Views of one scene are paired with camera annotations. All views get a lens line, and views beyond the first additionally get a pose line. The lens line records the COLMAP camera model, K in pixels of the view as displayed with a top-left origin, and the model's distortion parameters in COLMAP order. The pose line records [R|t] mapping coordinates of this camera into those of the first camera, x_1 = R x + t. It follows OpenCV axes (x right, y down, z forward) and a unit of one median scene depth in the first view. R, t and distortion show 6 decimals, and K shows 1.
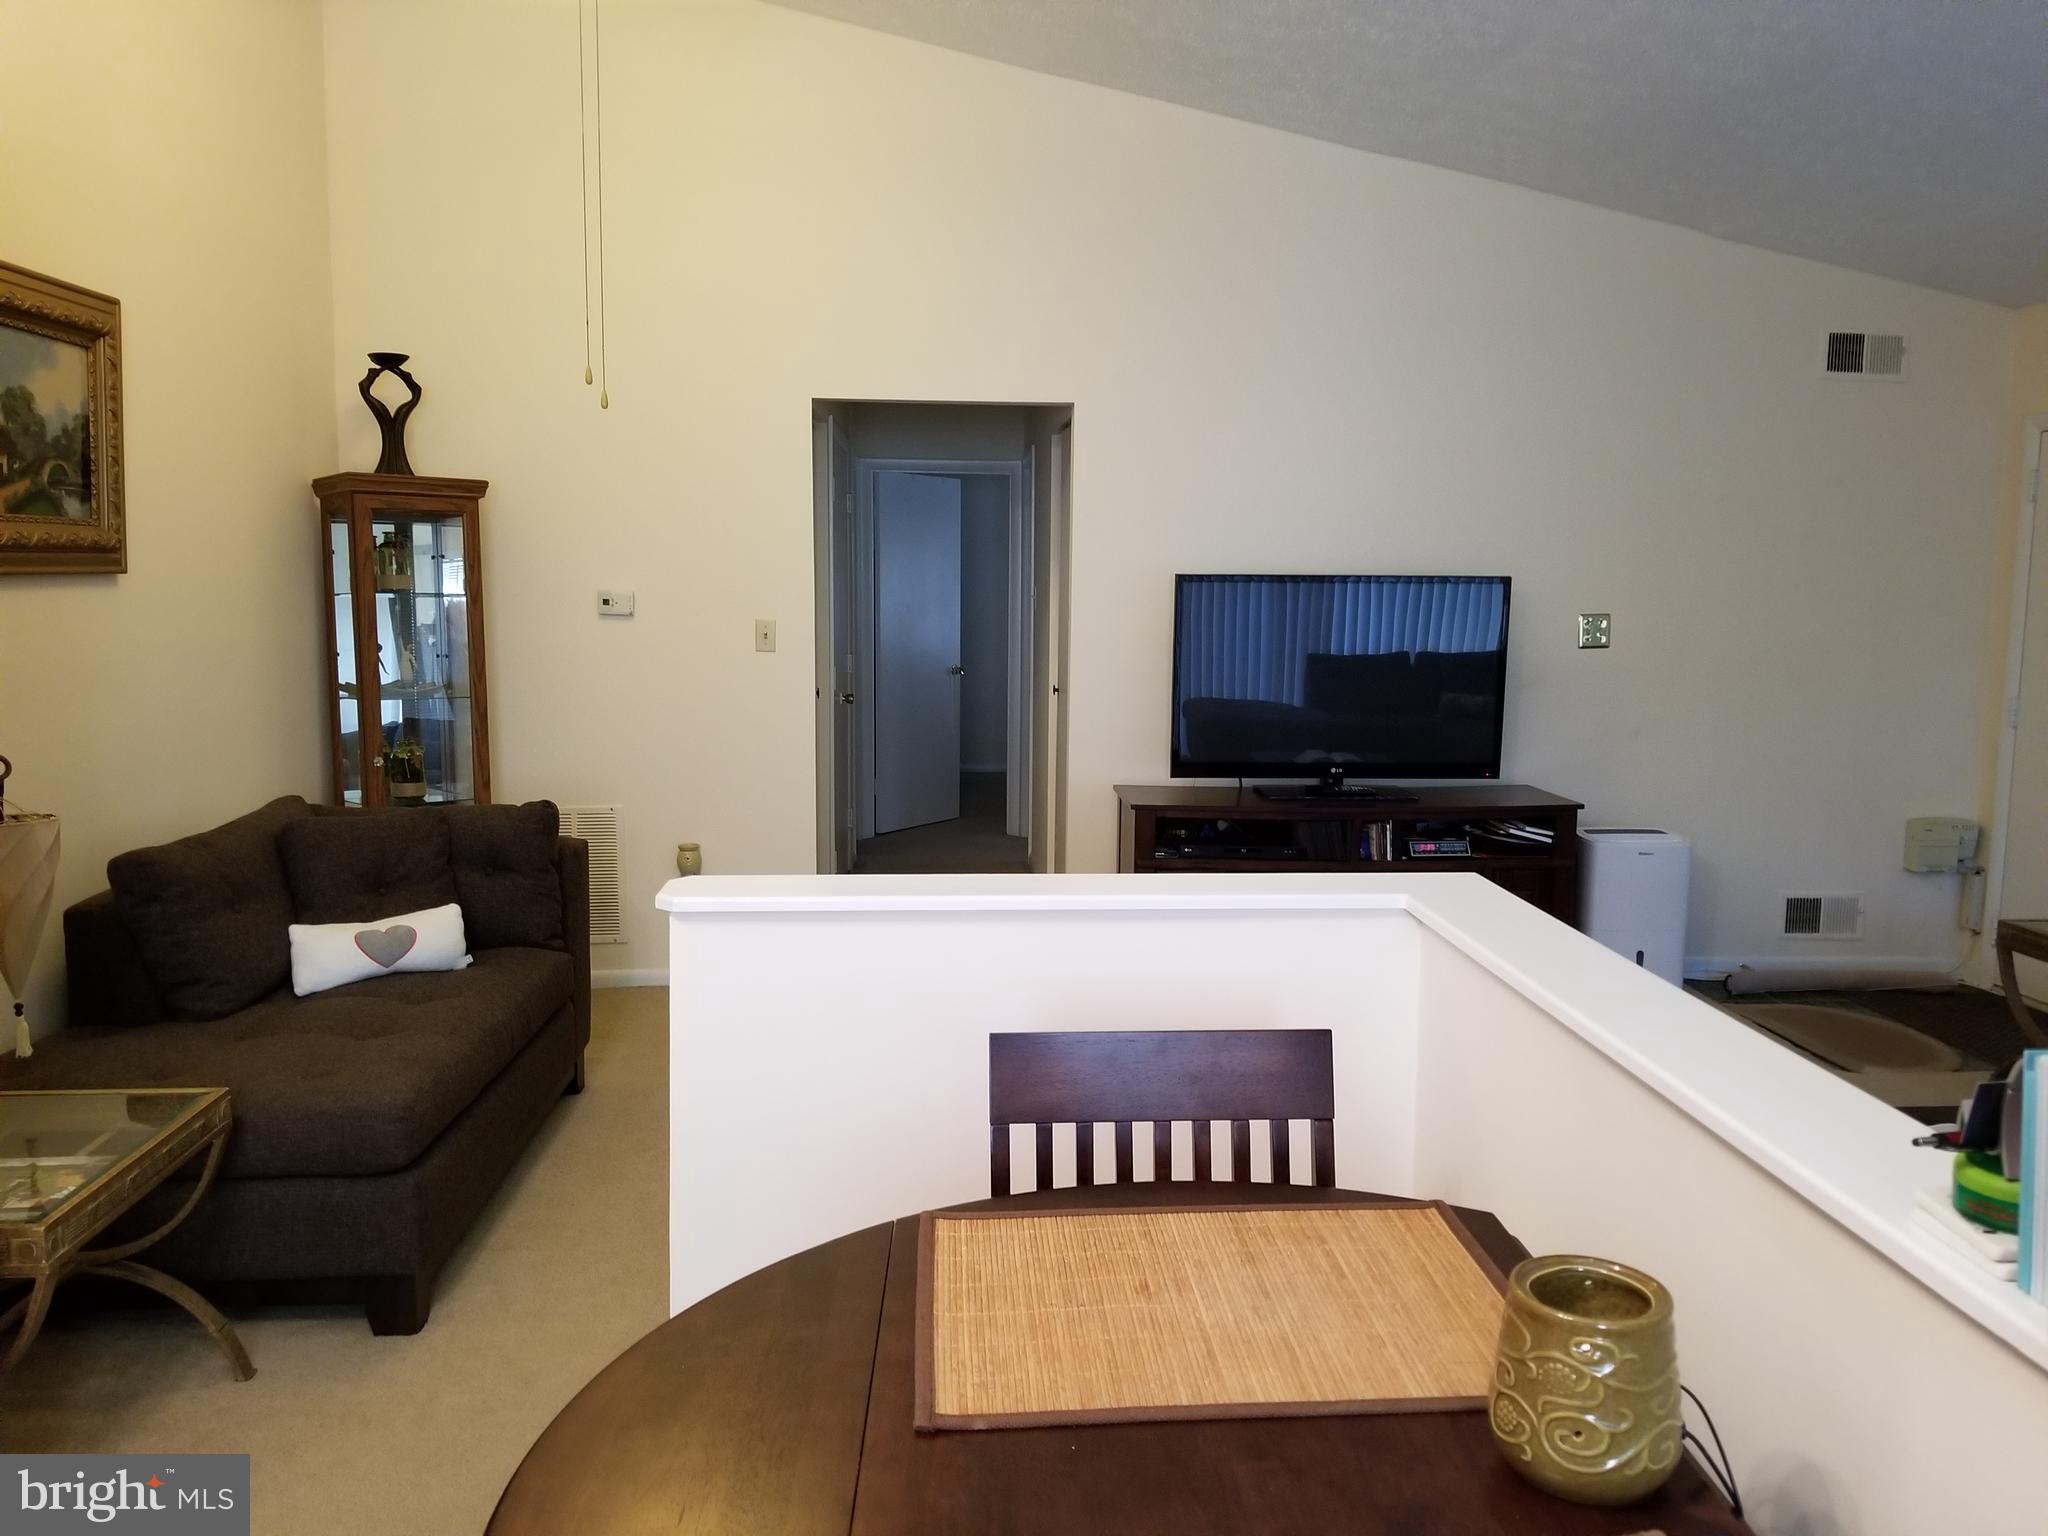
lens RADIAL K [[1583.1, 0, 1046.3], [0, 1583.1, 780.7], [0, 0, 1]] dist [0.082957, -0.139861]
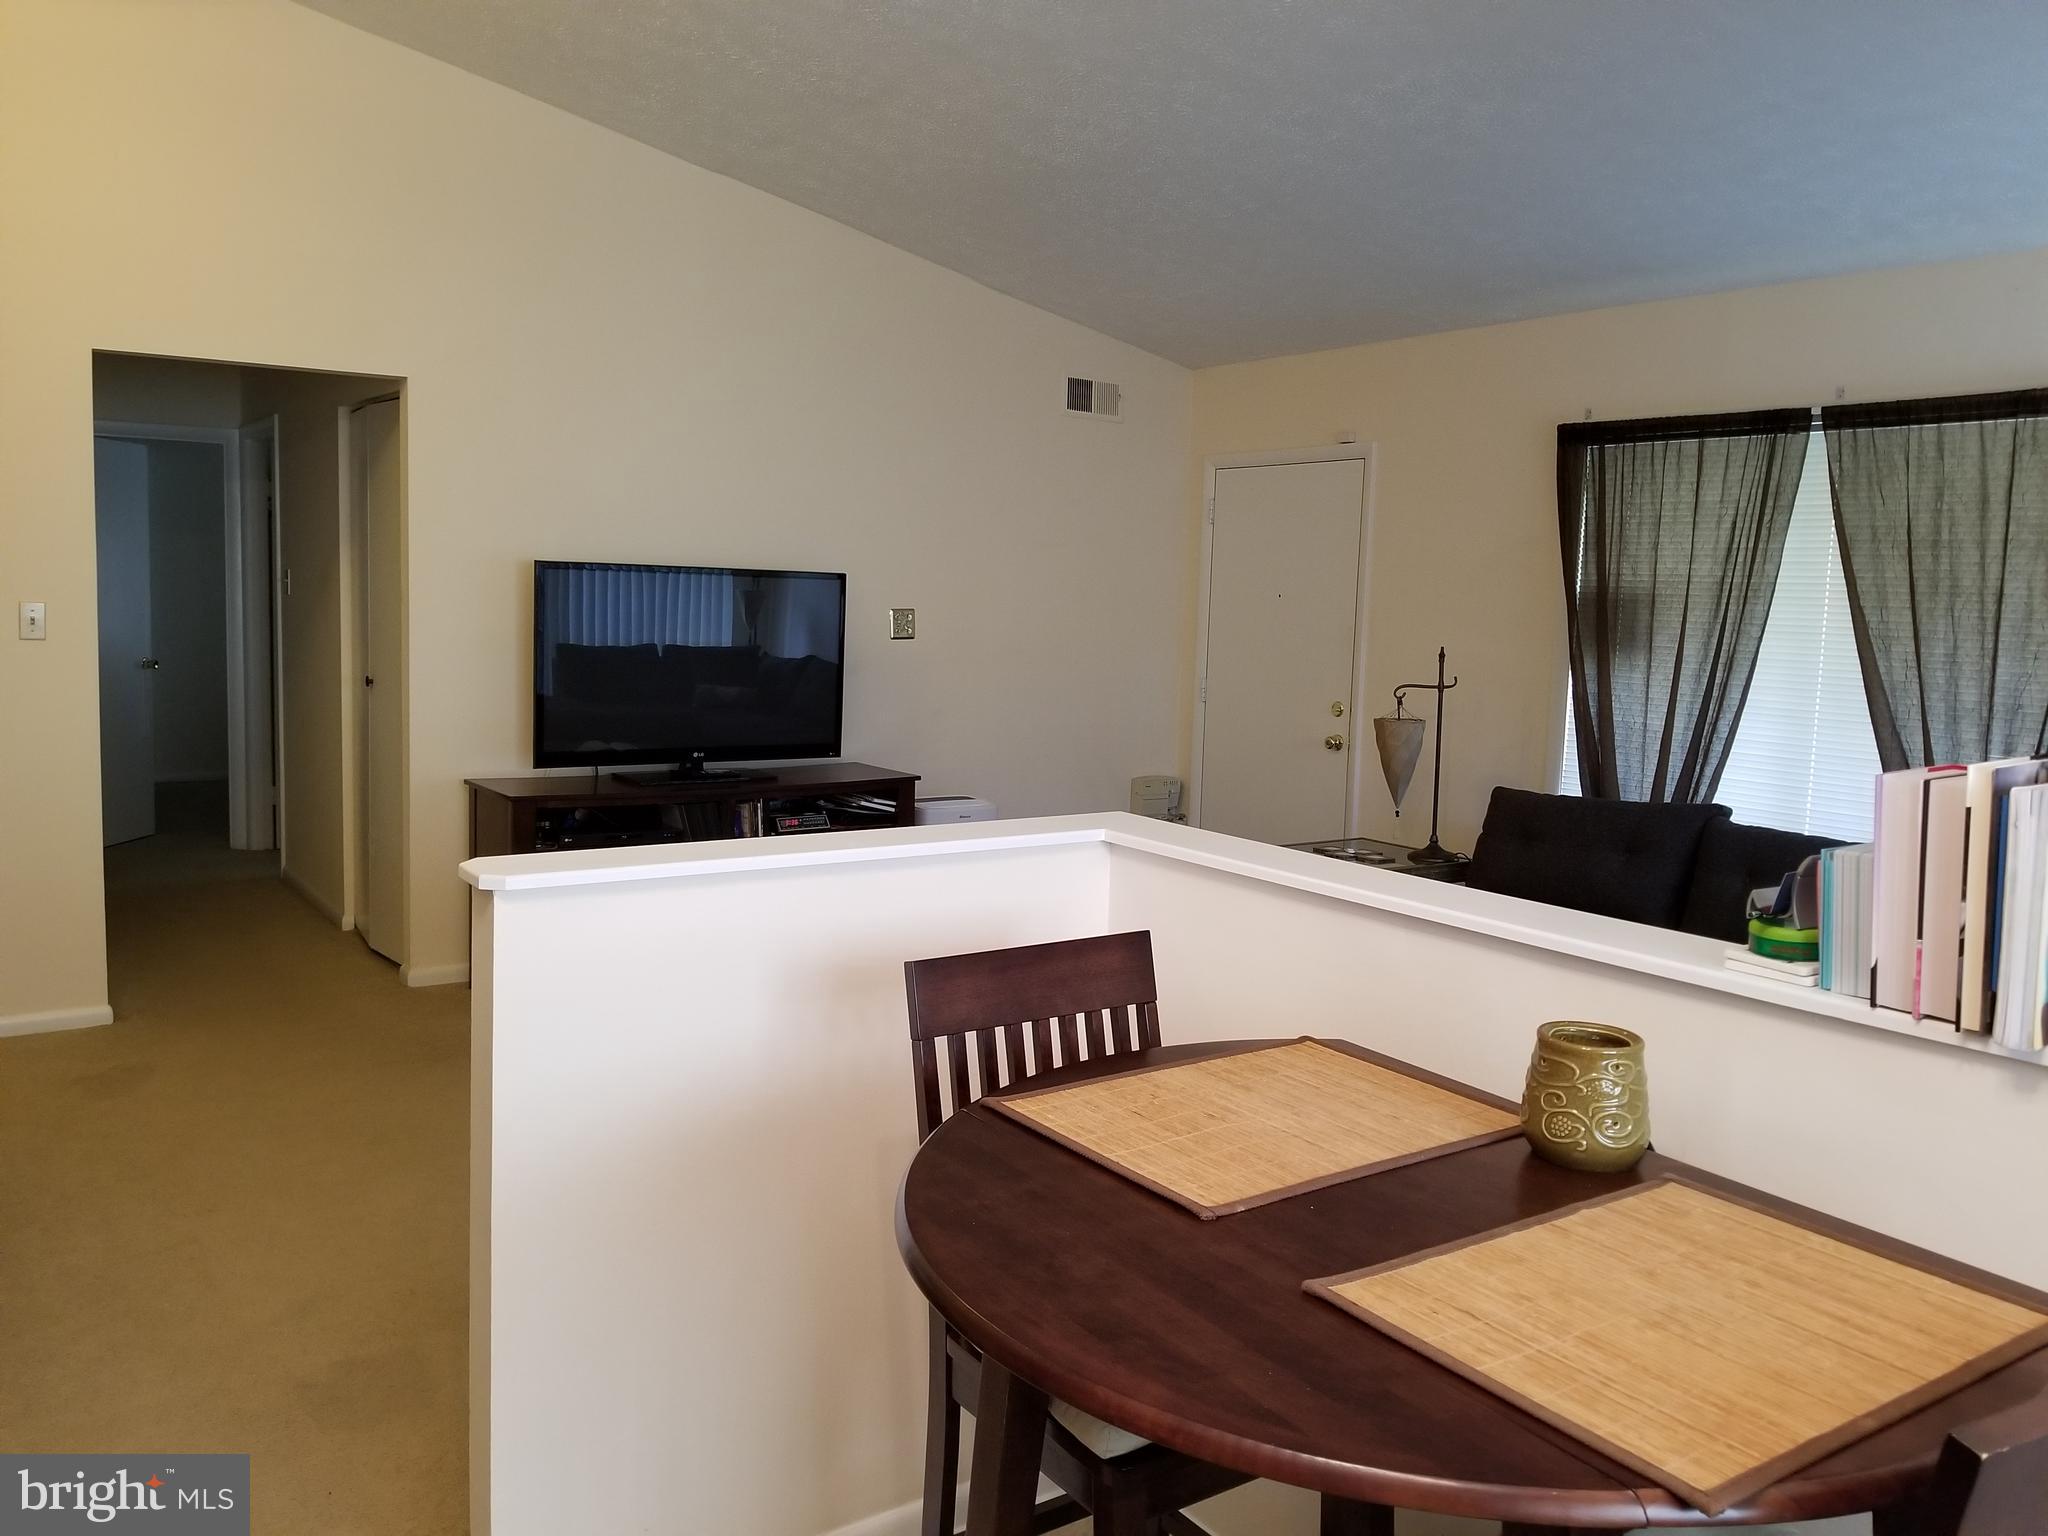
lens RADIAL K [[1583.1, 0, 1026.1], [0, 1583.1, 775.1], [0, 0, 1]] dist [0.082957, -0.139861]
pose [[0.858423, -0.042650, 0.511167, -0.171170], [0.043699, 0.998995, 0.009967, 0.006088], [-0.511078, 0.013781, 0.859424, -0.006542]]
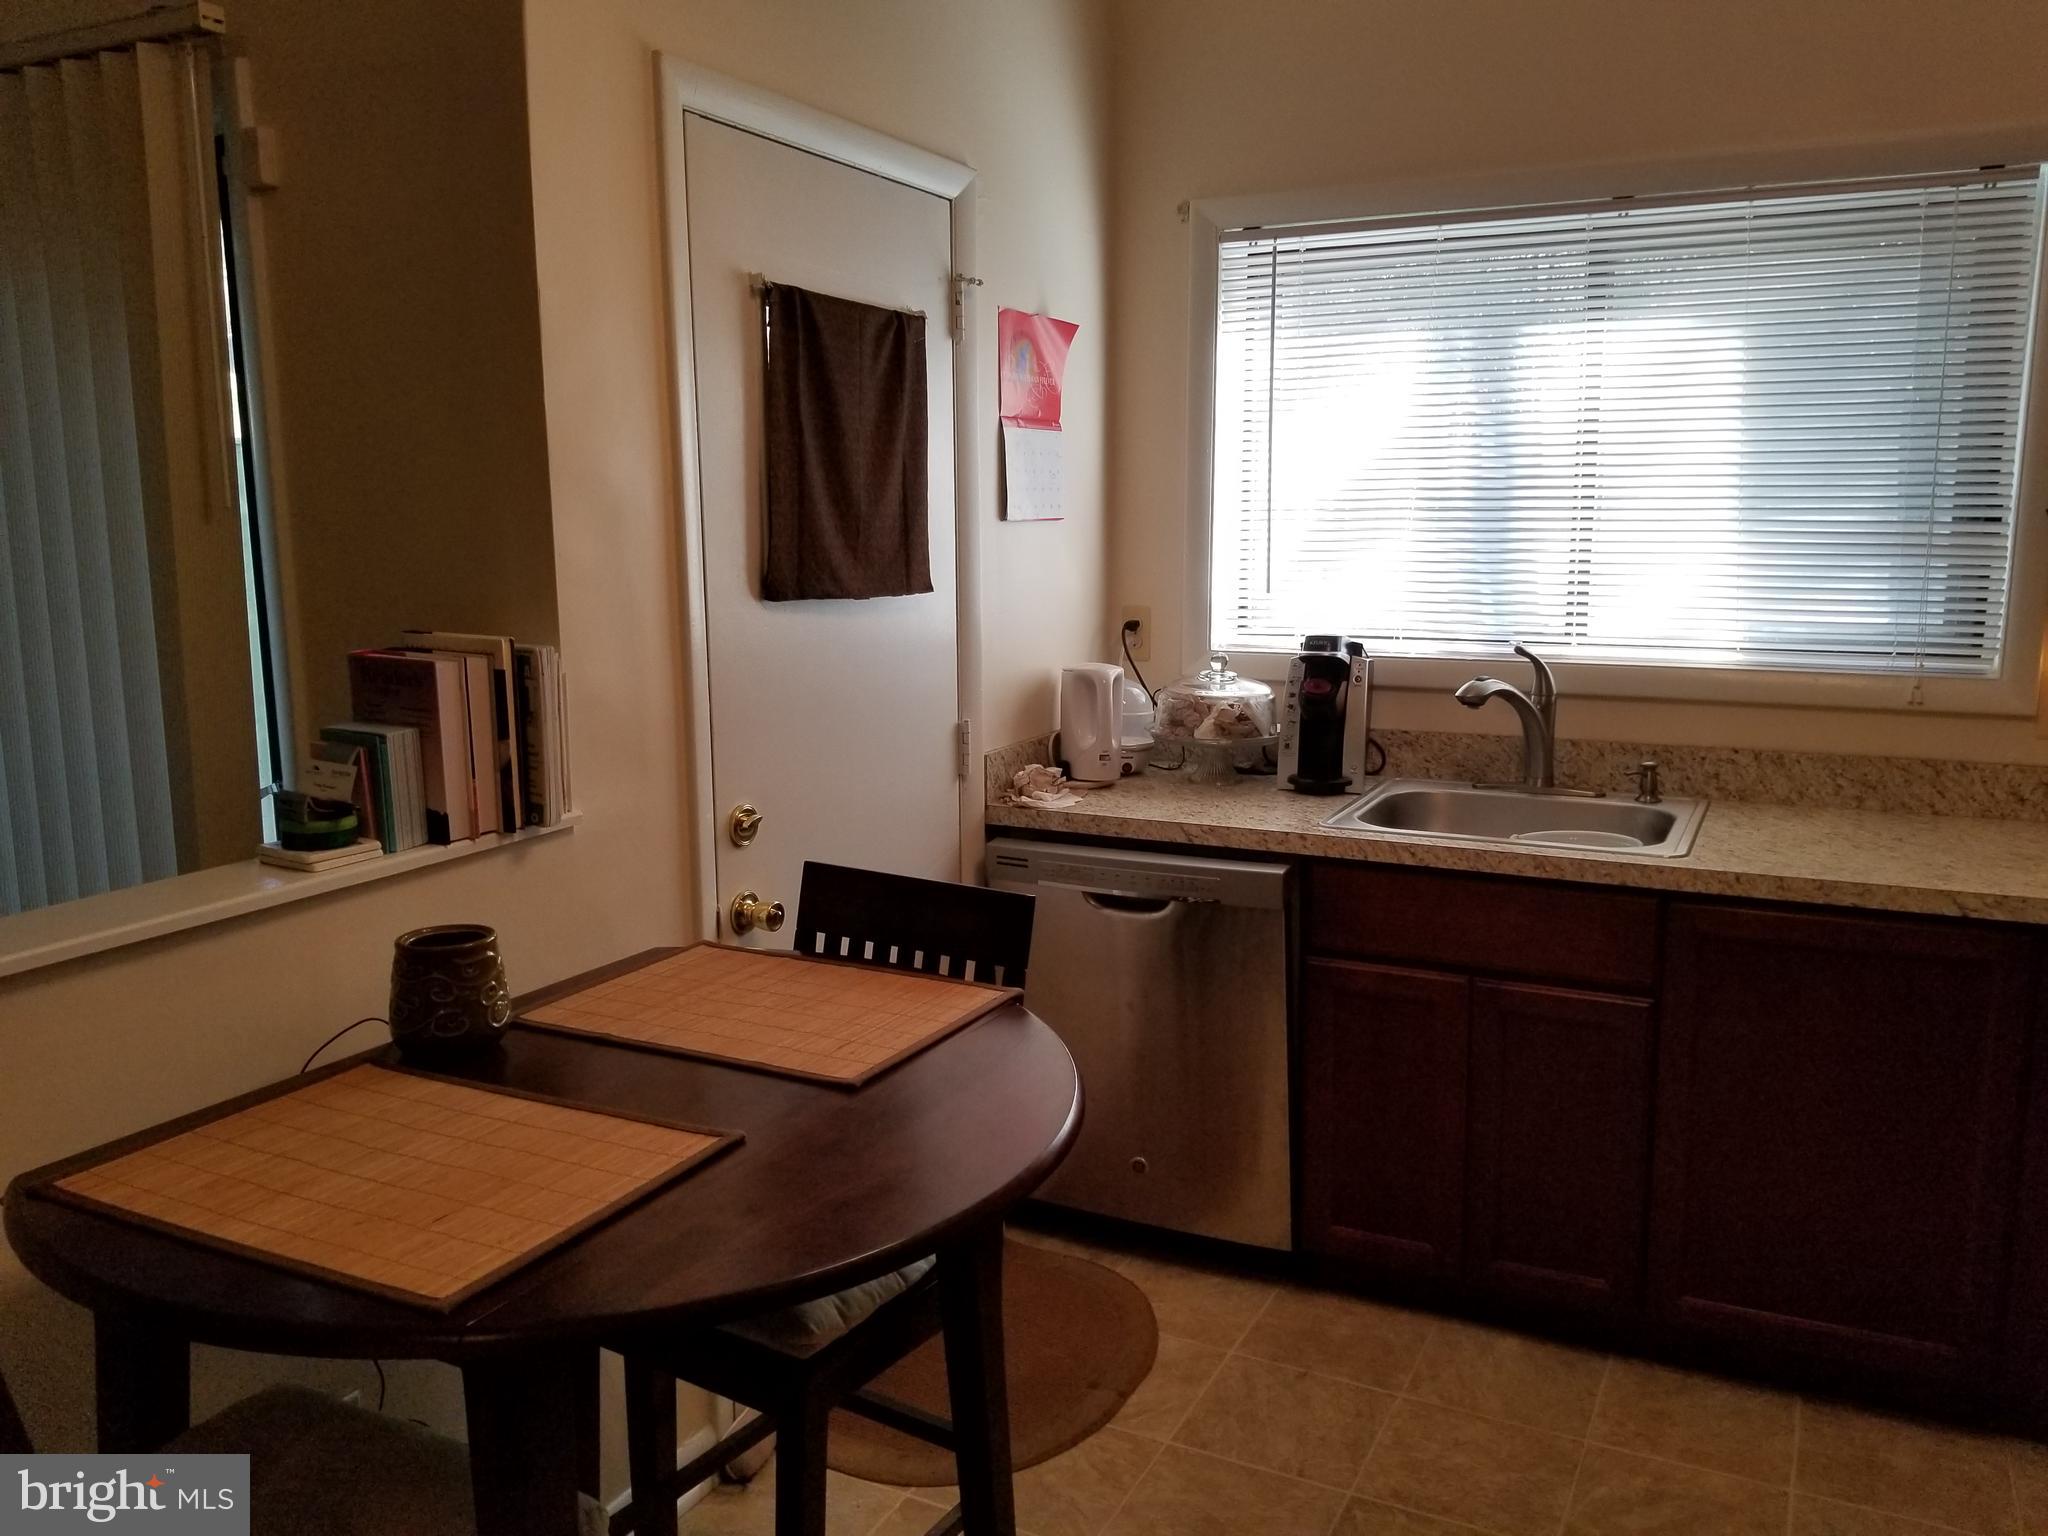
lens RADIAL K [[1583.1, 0, 1044.4], [0, 1583.1, 782.0], [0, 0, 1]] dist [0.082957, -0.139861]
pose [[-0.864954, -0.090527, 0.493619, -0.190041], [0.062565, 0.956470, 0.285044, -0.050944], [-0.497936, 0.277433, -0.821639, 0.387058]]
